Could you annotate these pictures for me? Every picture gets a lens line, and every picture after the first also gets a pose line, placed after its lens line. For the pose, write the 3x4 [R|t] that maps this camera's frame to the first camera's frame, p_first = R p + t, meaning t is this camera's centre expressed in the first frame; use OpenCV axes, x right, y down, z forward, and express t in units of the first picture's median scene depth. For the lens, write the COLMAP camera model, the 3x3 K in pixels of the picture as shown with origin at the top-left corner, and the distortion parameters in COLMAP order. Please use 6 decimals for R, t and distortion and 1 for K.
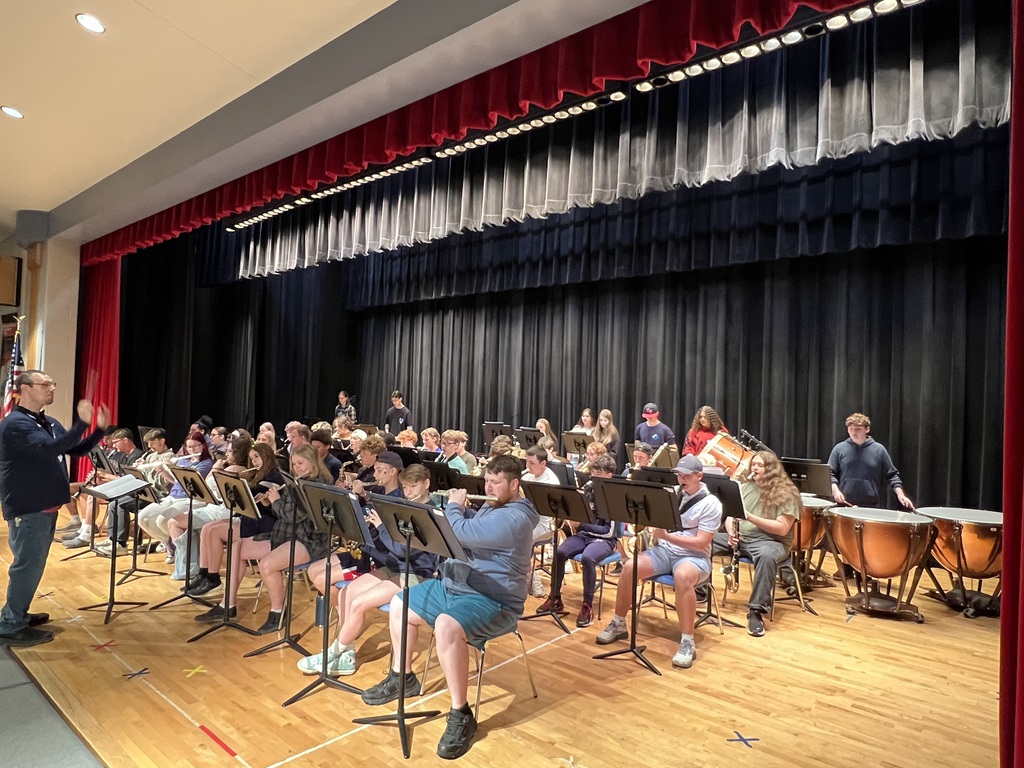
lens RADIAL K [[616.1, 0, 512.0], [0, 616.1, 384.0], [0, 0, 1]] dist [-0.000784, -0.000165]
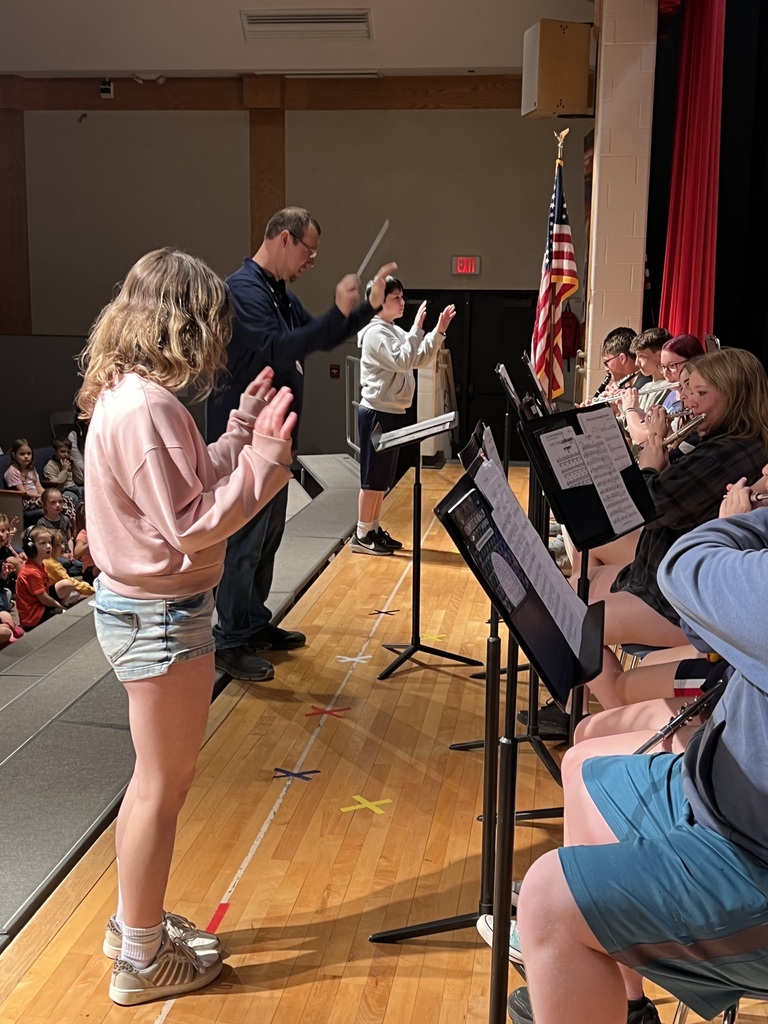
lens RADIAL K [[1301.8, 0, 384.0], [0, 1301.8, 512.0], [0, 0, 1]] dist [0.222685, -0.844658]
pose [[0.533680, 0.118753, -0.837307, 0.139561], [0.029055, 0.986933, 0.158493, 0.033804], [0.845187, -0.108912, 0.523256, 0.215379]]
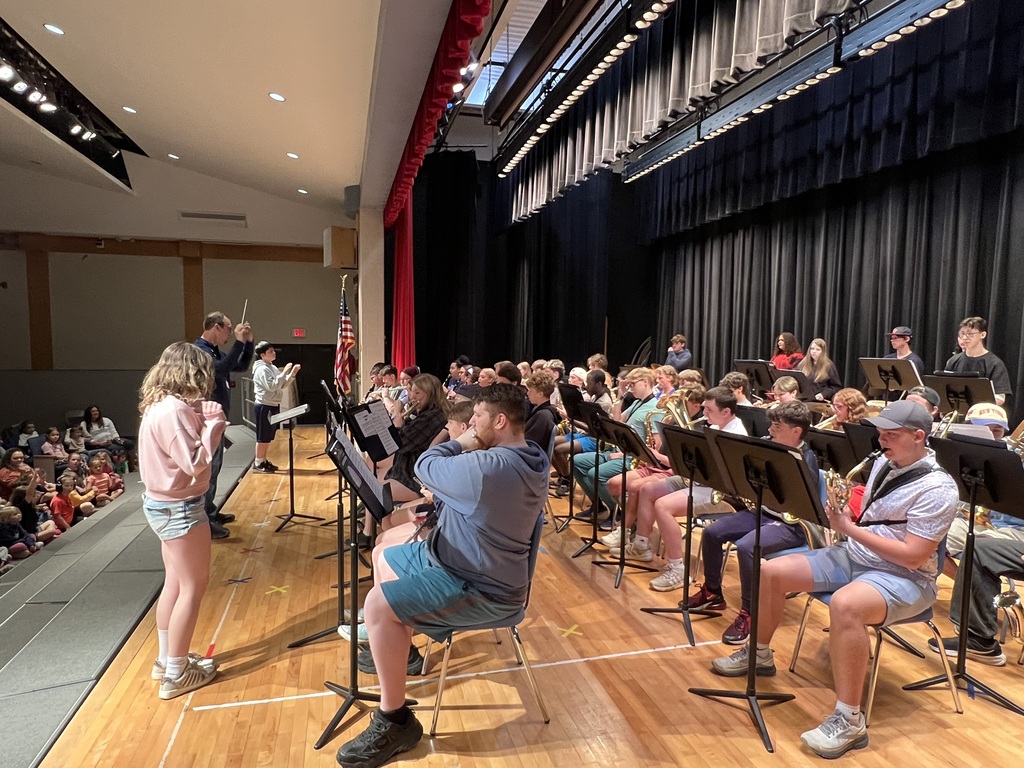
lens RADIAL K [[611.5, 0, 512.0], [0, 611.5, 384.0], [0, 0, 1]] dist [-0.006275, -0.001560]
pose [[0.823952, 0.016071, -0.566432, 0.166441], [0.031663, 0.996730, 0.074338, 0.025033], [0.565775, -0.079186, 0.820749, 0.175704]]
